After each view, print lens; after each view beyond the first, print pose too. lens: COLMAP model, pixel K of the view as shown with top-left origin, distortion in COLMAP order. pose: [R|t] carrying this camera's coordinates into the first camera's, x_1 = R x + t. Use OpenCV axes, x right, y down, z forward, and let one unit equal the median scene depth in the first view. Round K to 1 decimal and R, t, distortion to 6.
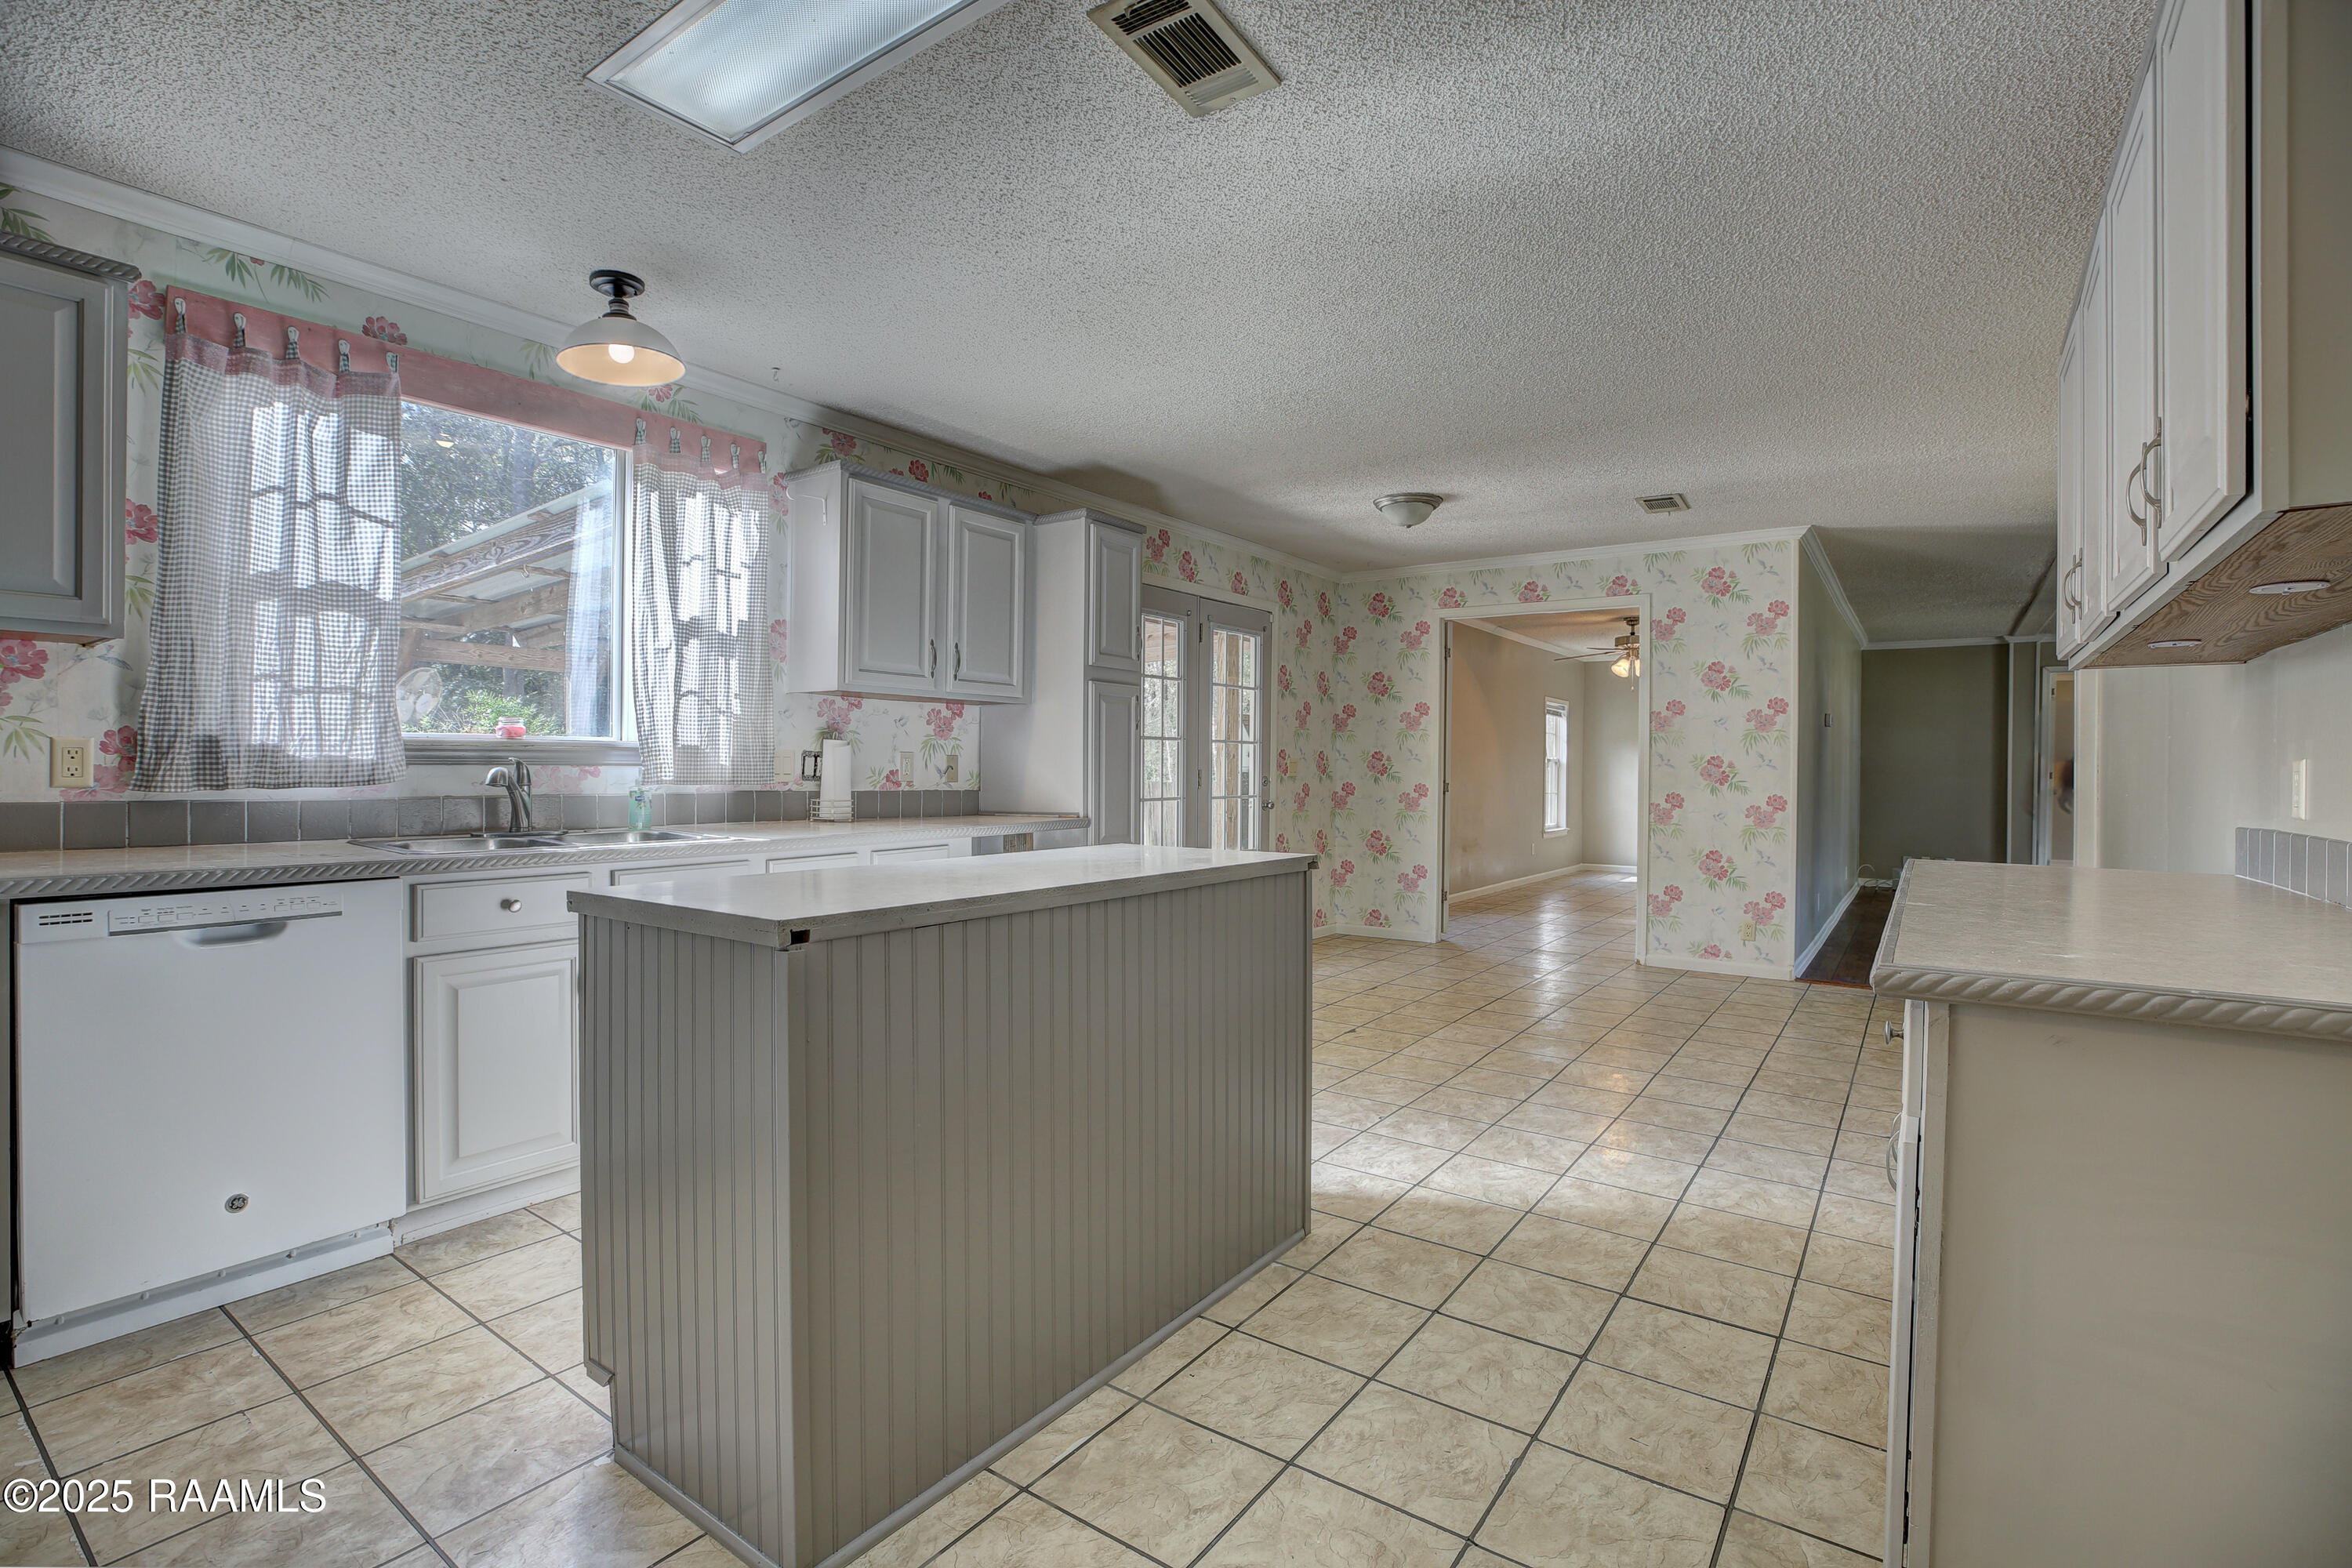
lens RADIAL K [[997.4, 0, 1307.3], [0, 997.4, 771.2], [0, 0, 1]] dist [-0.037572, 0.000100]
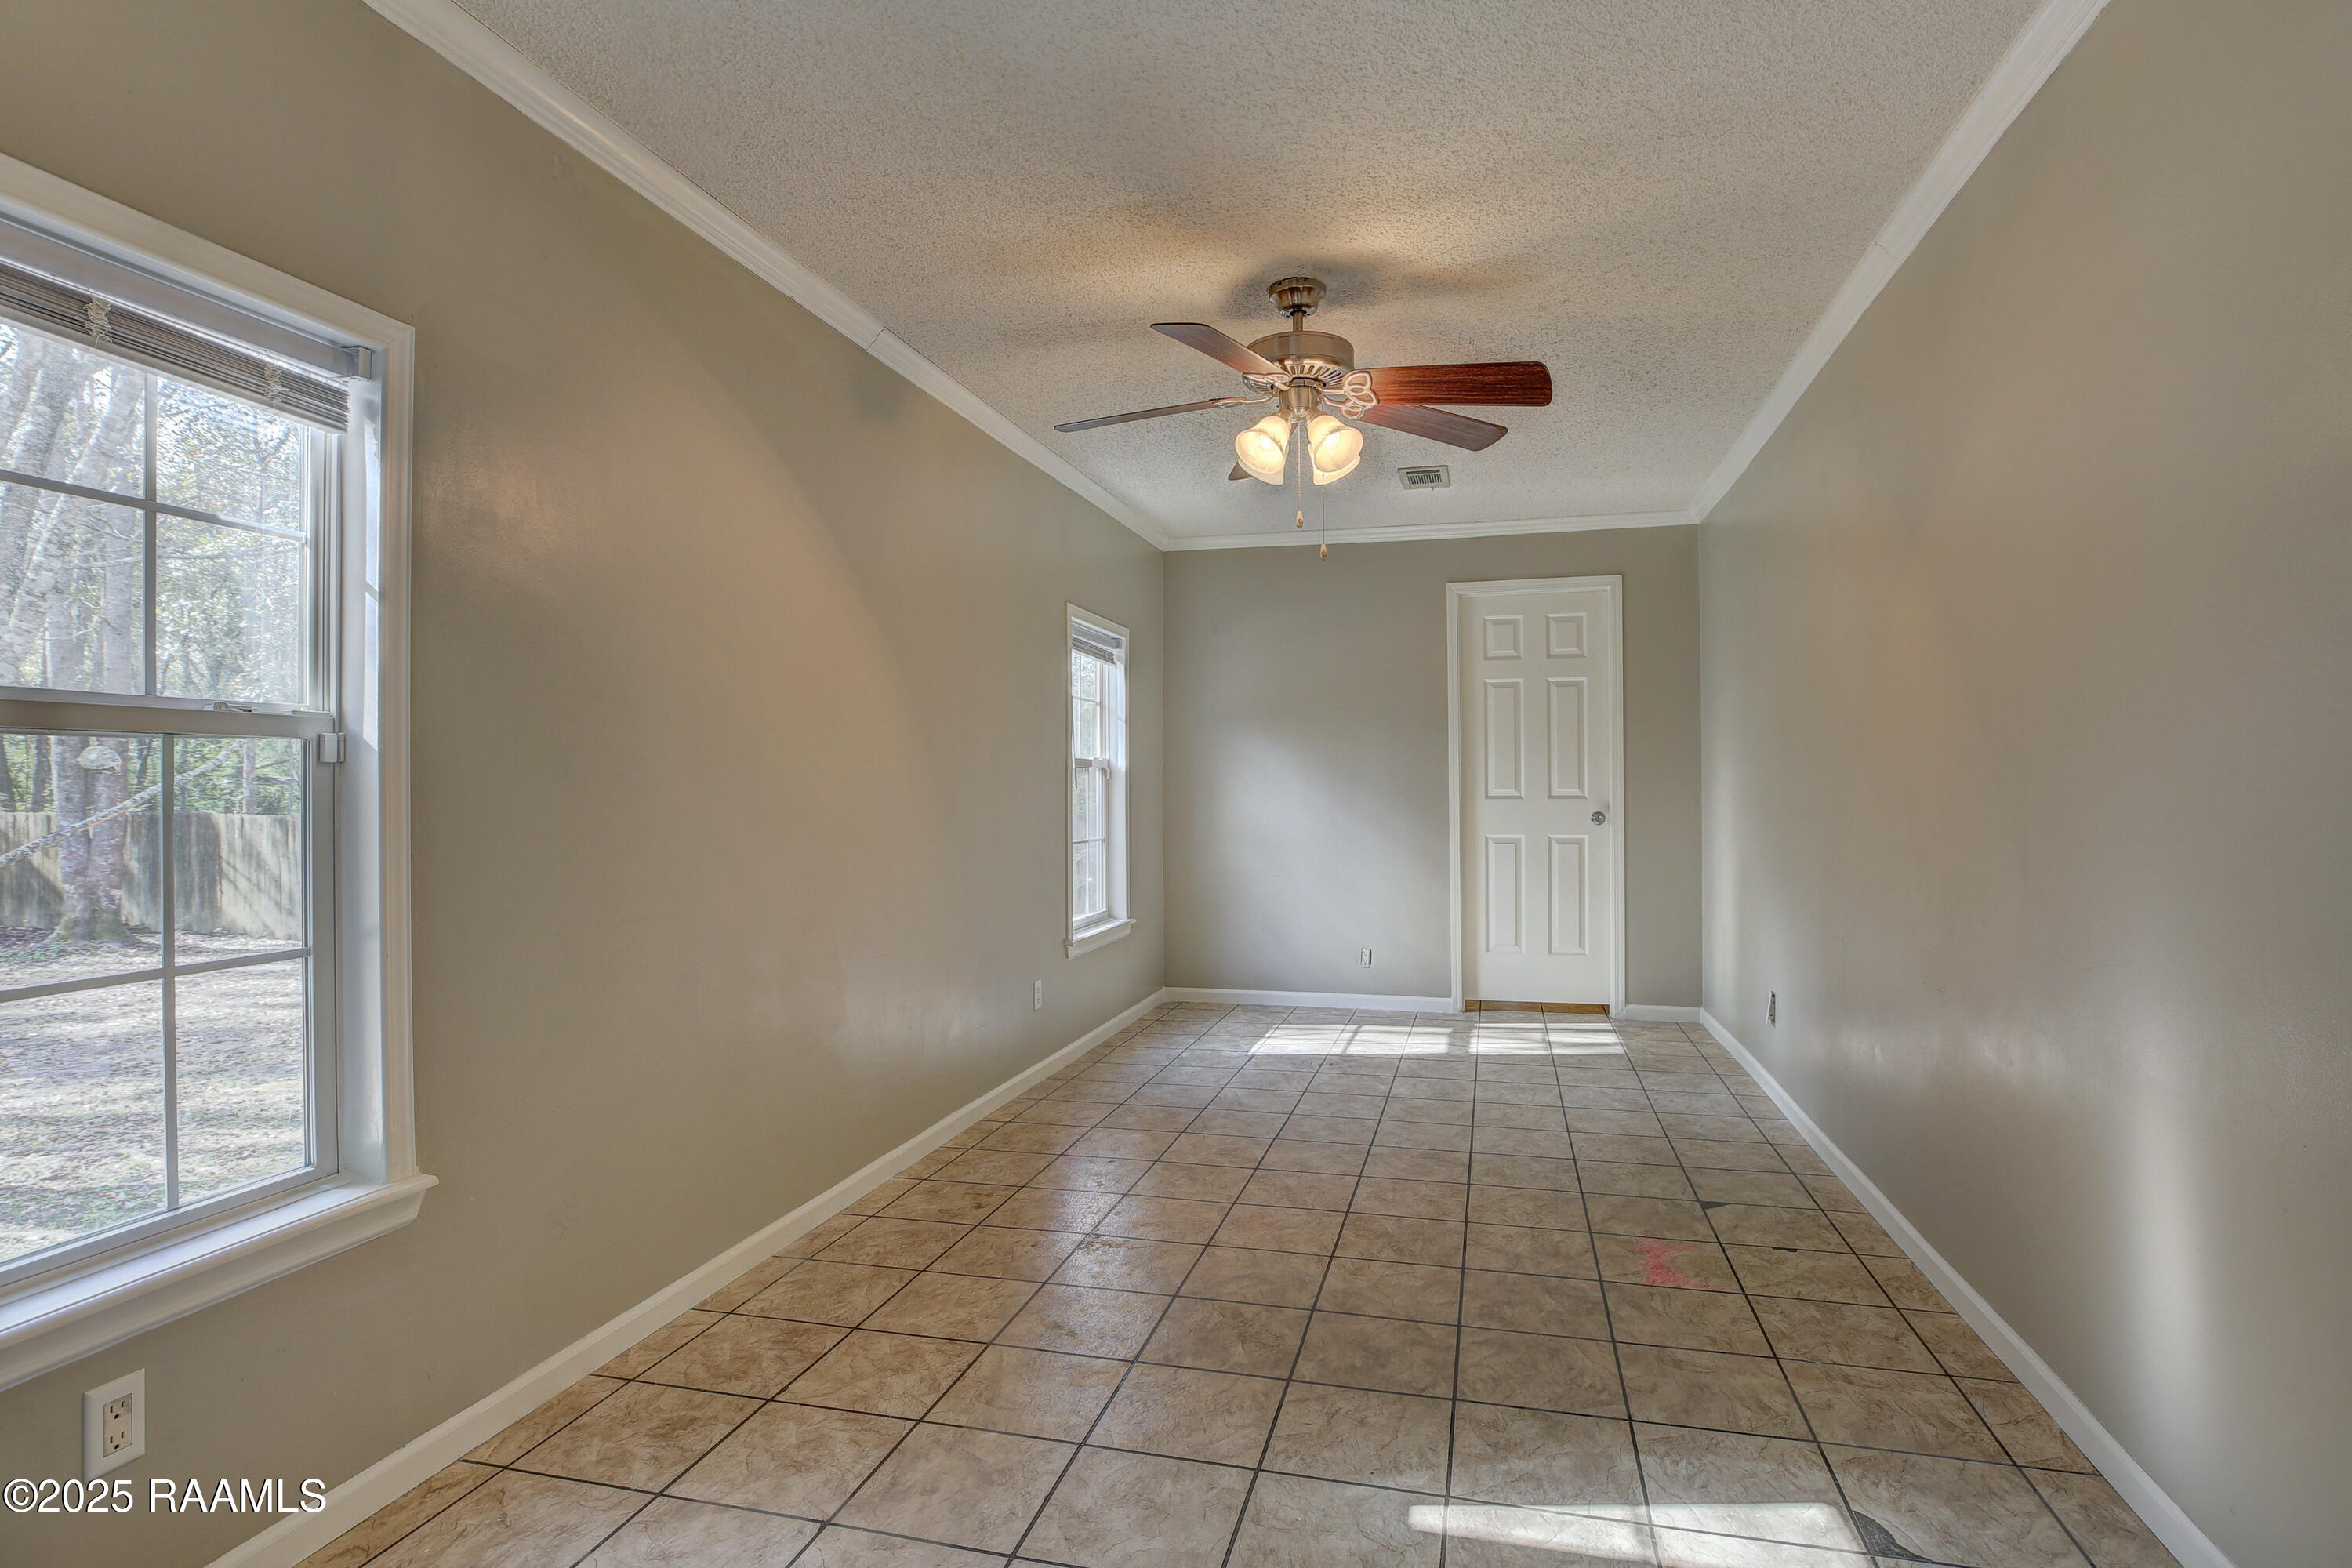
lens RADIAL K [[1216.2, 0, 1176.0], [0, 1216.2, 784.0], [0, 0, 1]] dist [-0.000479, -0.000126]
pose [[0.964083, -0.009934, 0.265414, 0.285749], [0.012240, 0.999900, -0.007035, 0.004489], [-0.265317, 0.010031, 0.964109, 0.975614]]
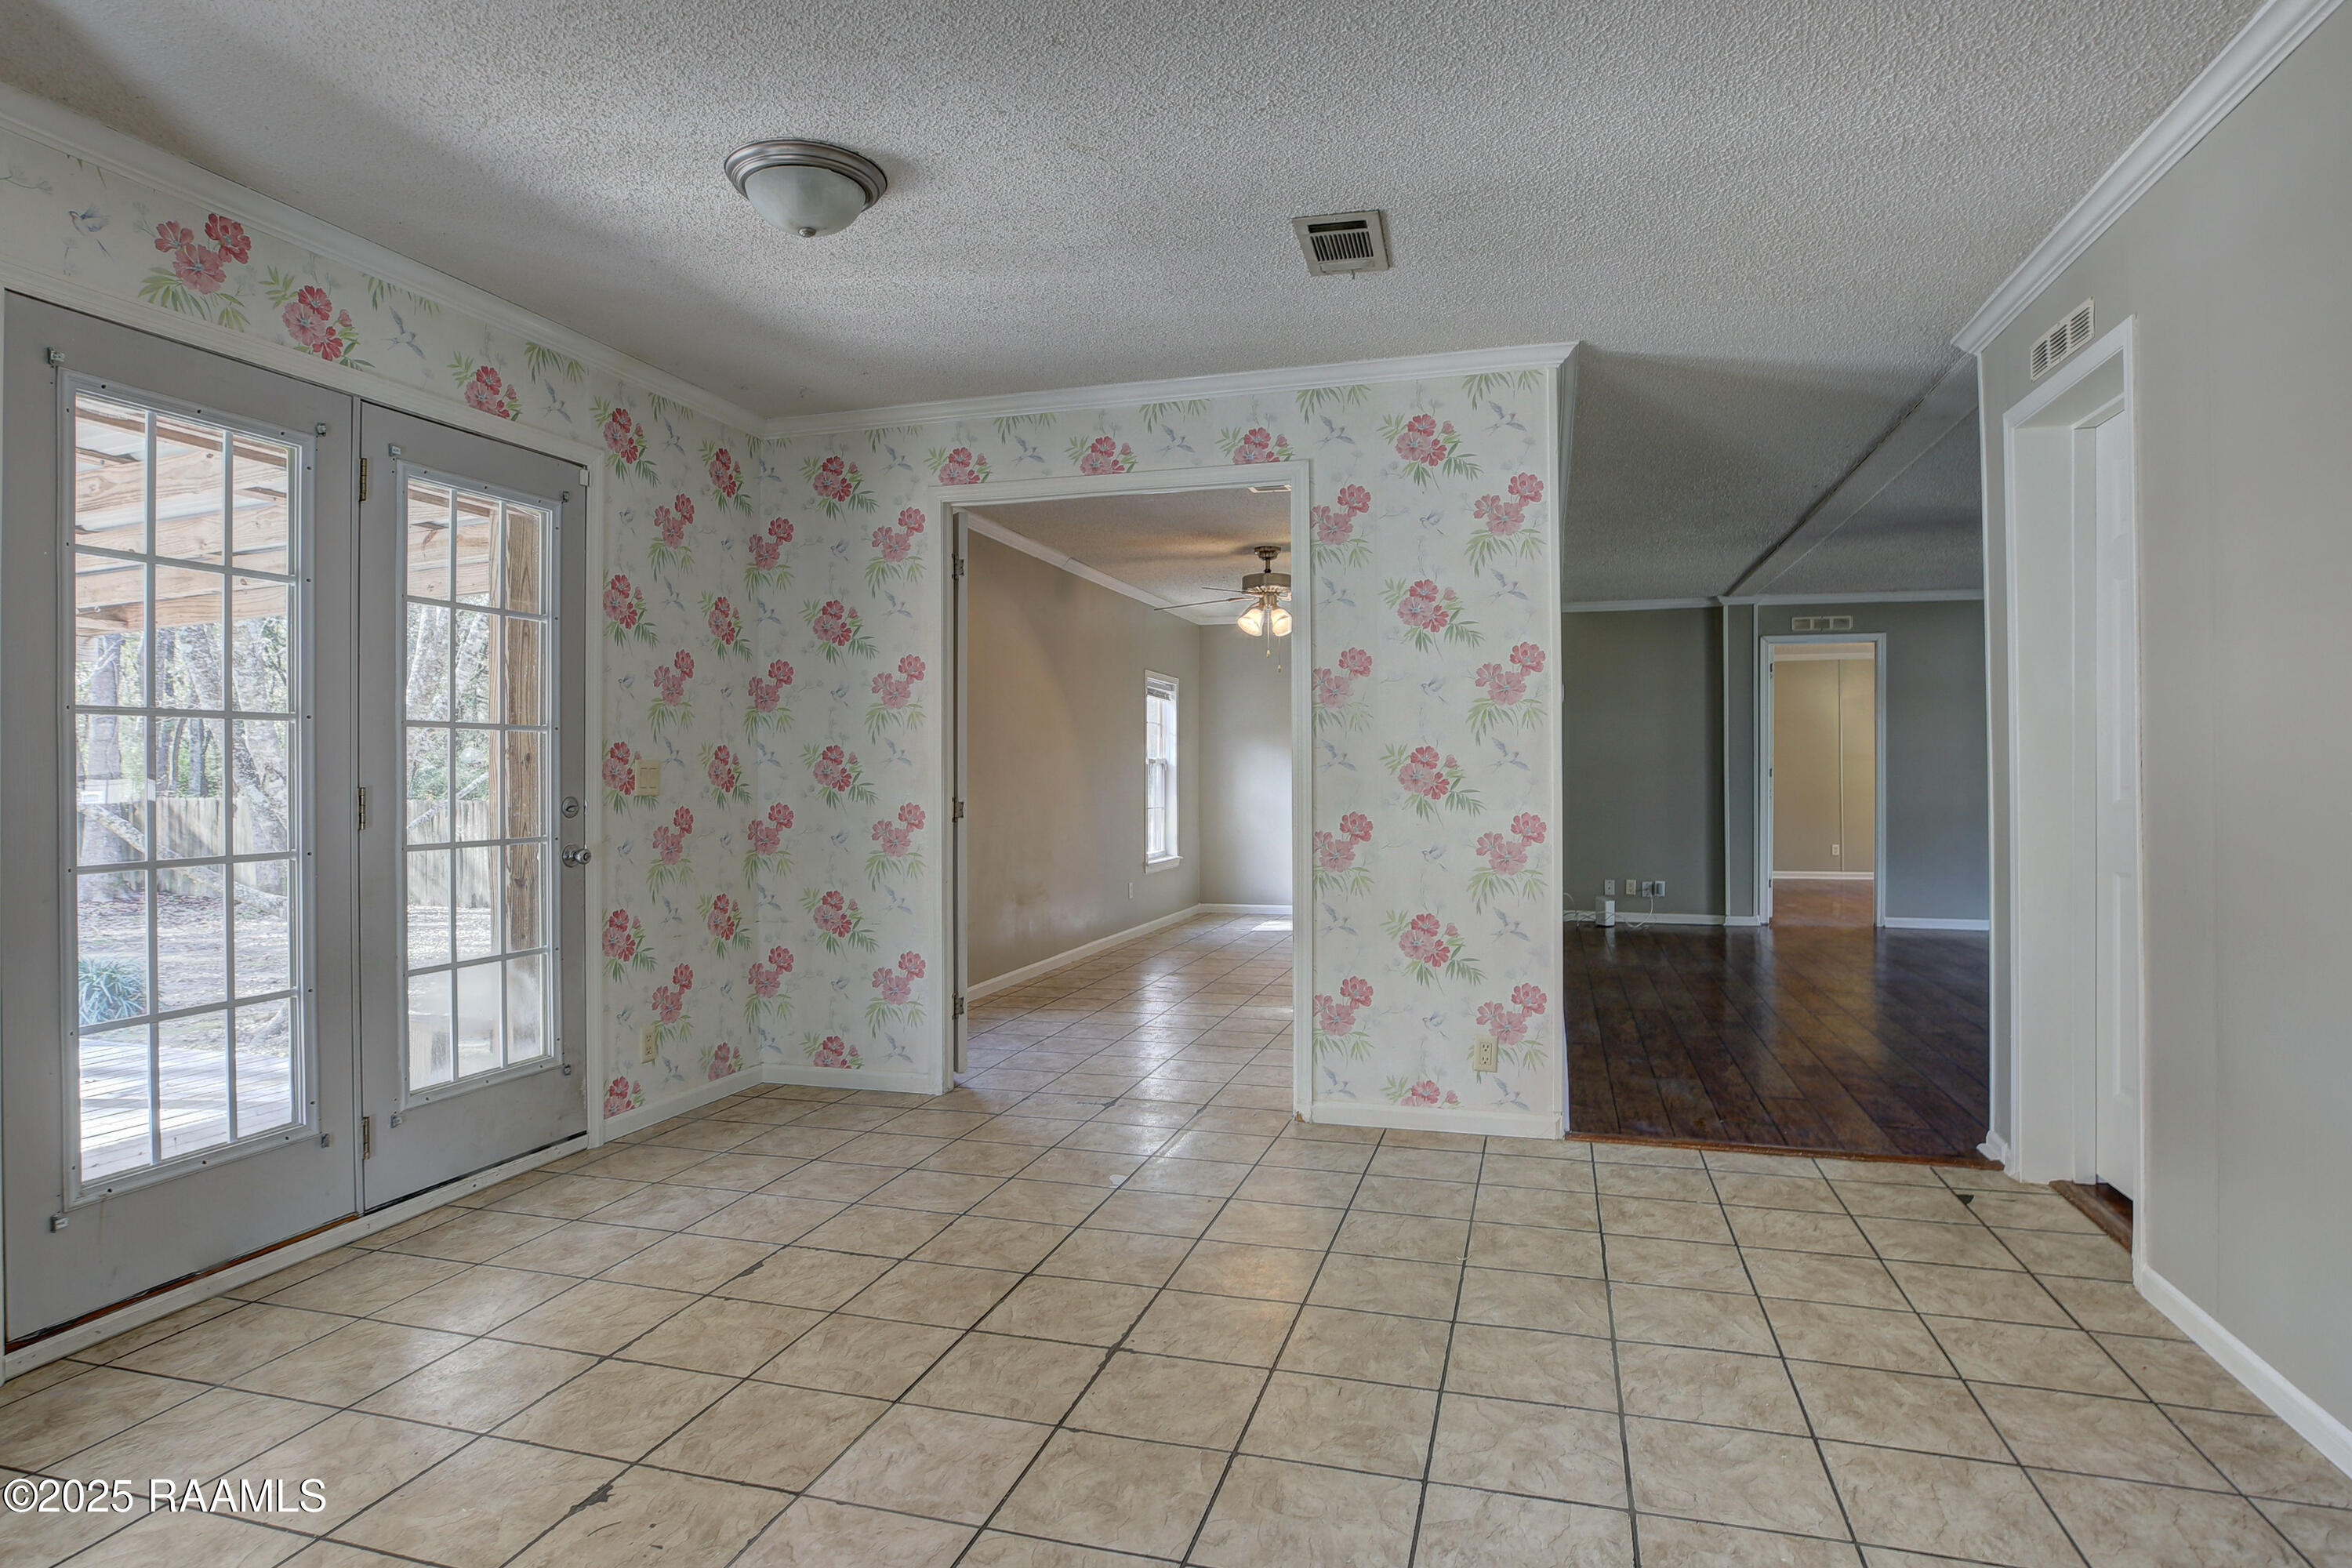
lens RADIAL K [[1216.2, 0, 1176.0], [0, 1216.2, 784.0], [0, 0, 1]] dist [-0.000479, -0.000126]
pose [[0.968627, -0.016320, 0.247981, 0.091442], [0.015173, 0.999864, 0.006537, -0.000696], [-0.248054, -0.002569, 0.968743, 0.324823]]
